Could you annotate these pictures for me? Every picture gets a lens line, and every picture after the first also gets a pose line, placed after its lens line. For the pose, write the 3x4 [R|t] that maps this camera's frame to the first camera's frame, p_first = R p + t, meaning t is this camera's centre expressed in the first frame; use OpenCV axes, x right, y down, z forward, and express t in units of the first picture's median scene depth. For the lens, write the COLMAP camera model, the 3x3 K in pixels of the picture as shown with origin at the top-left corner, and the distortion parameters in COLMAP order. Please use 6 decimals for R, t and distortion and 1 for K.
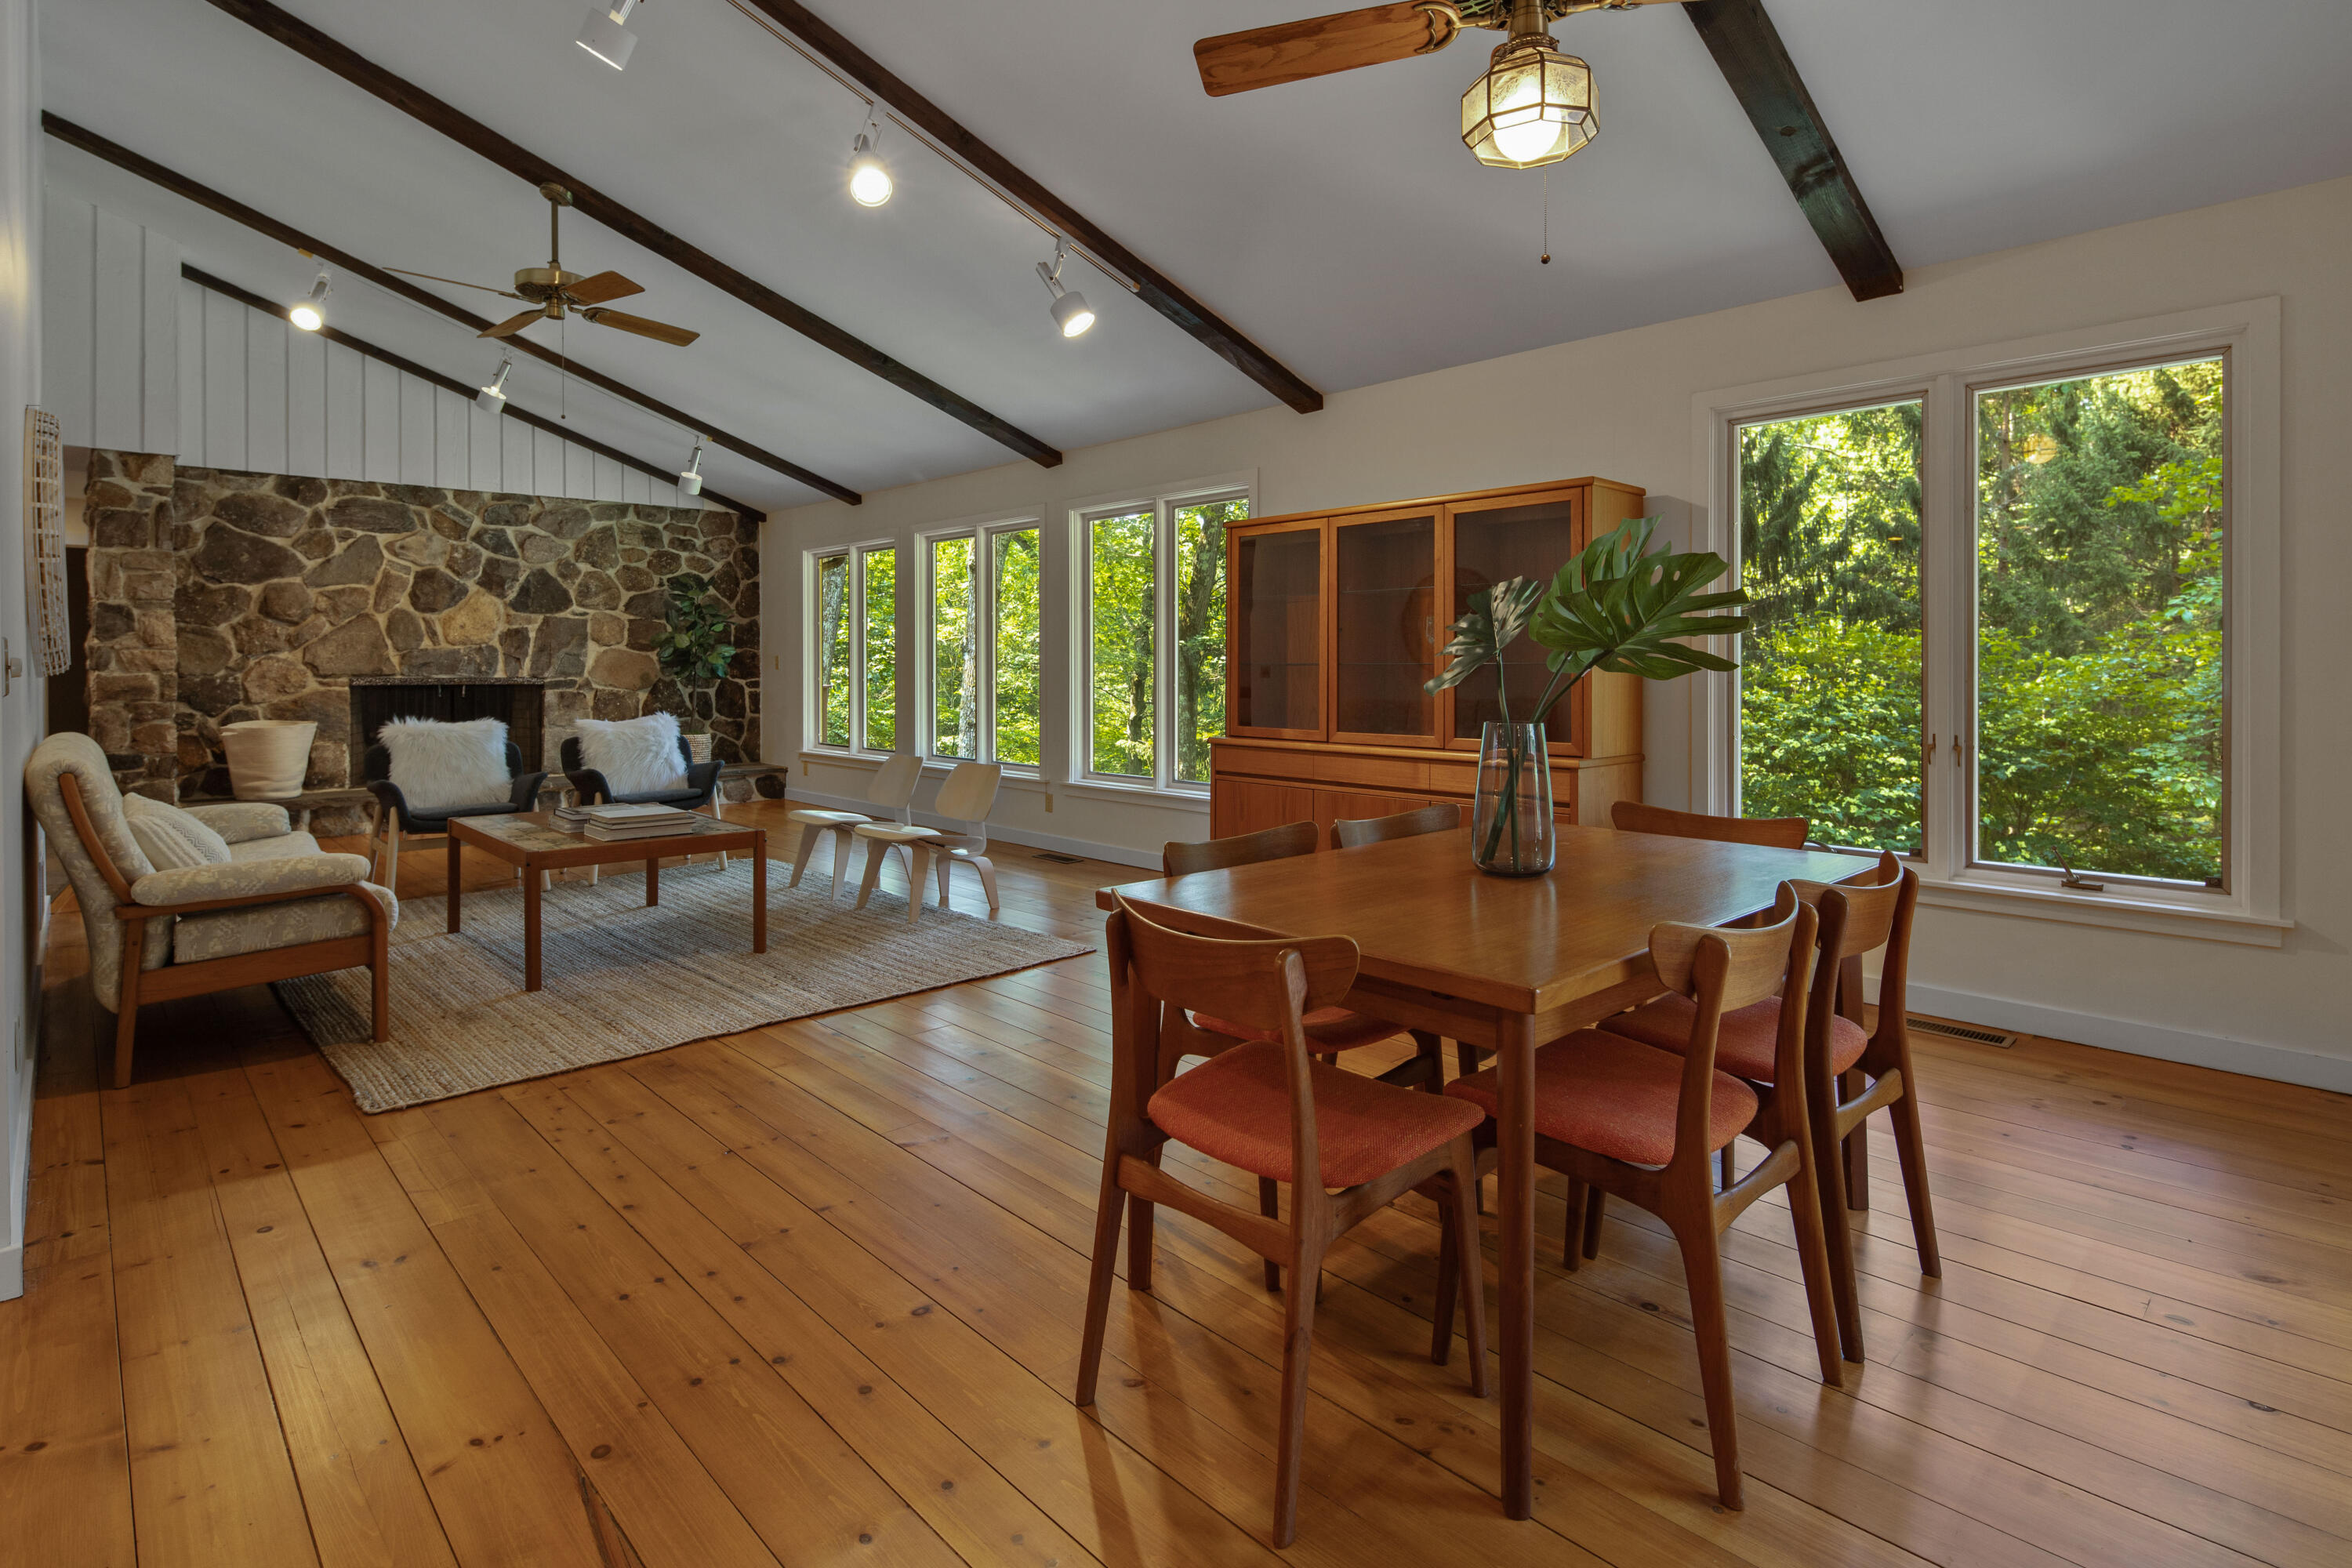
lens RADIAL K [[1154.5, 0, 1181.8], [0, 1154.5, 674.6], [0, 0, 1]] dist [0.002293, -0.005267]
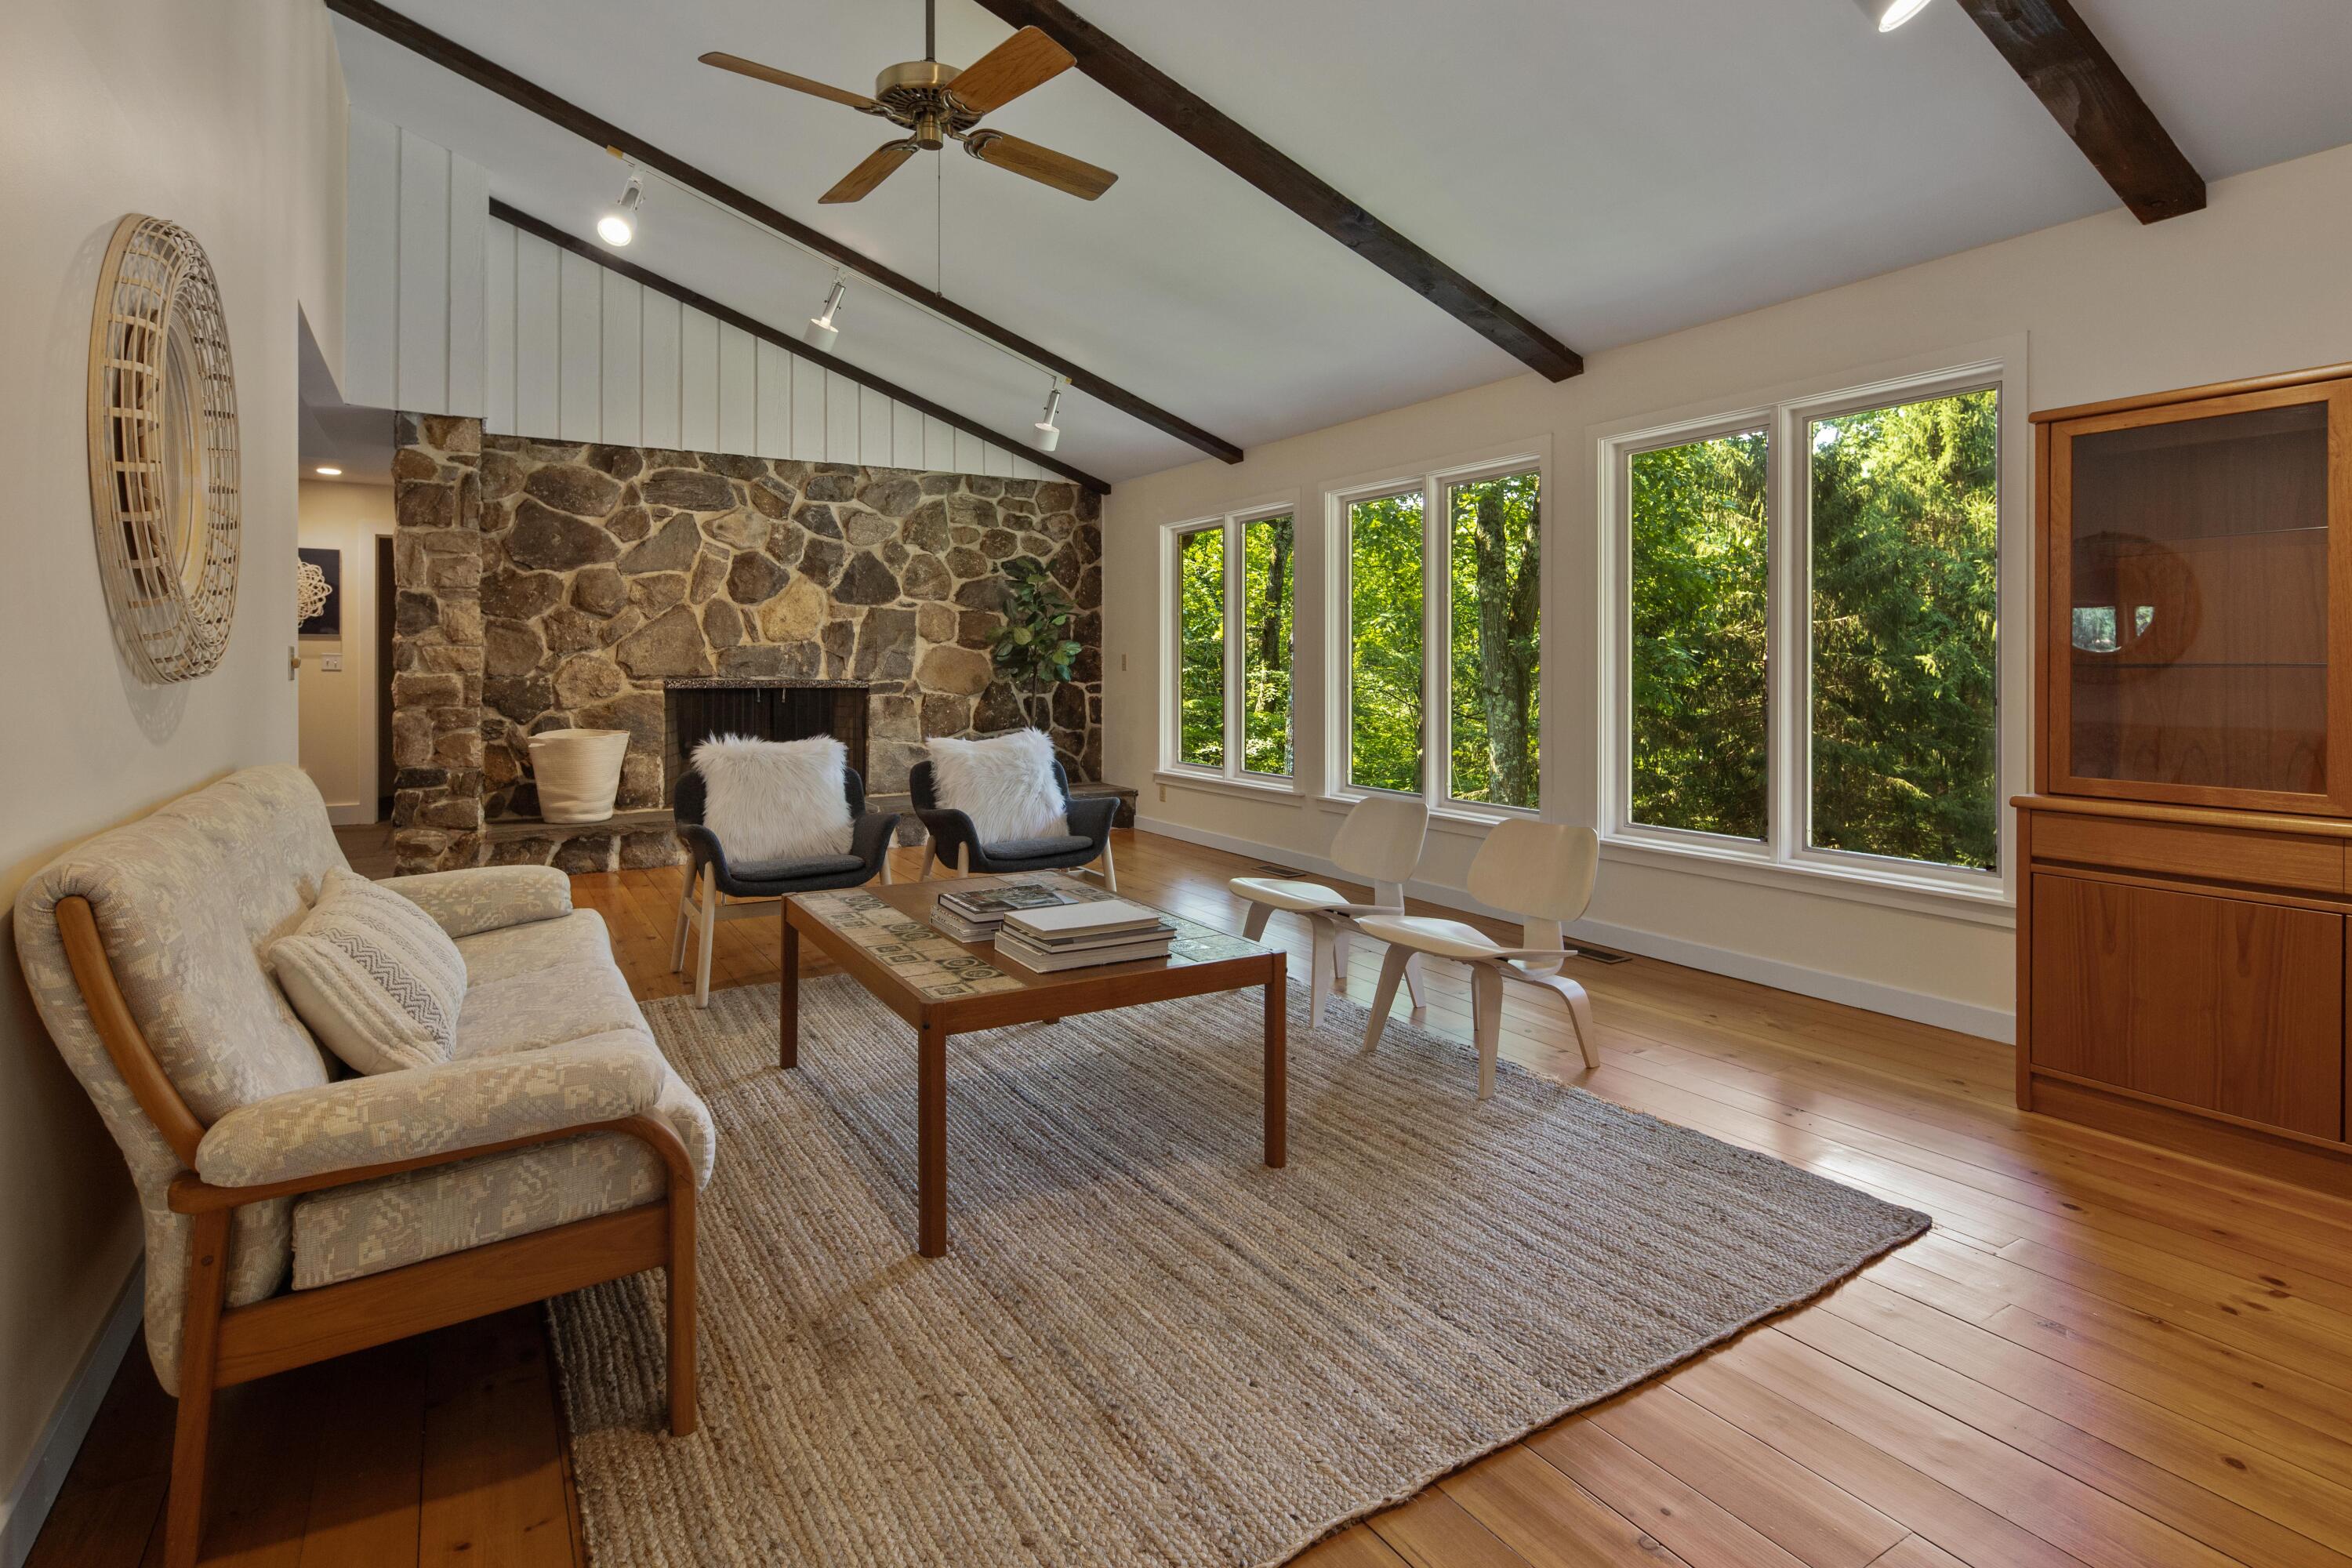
lens RADIAL K [[1154.5, 0, 1189.5], [0, 1154.5, 669.9], [0, 0, 1]] dist [0.002293, -0.005267]
pose [[0.978782, 0.002444, -0.204889, -0.185103], [-0.003434, 0.999984, -0.004478, -0.002239], [0.204875, 0.005087, 0.978775, 0.271950]]
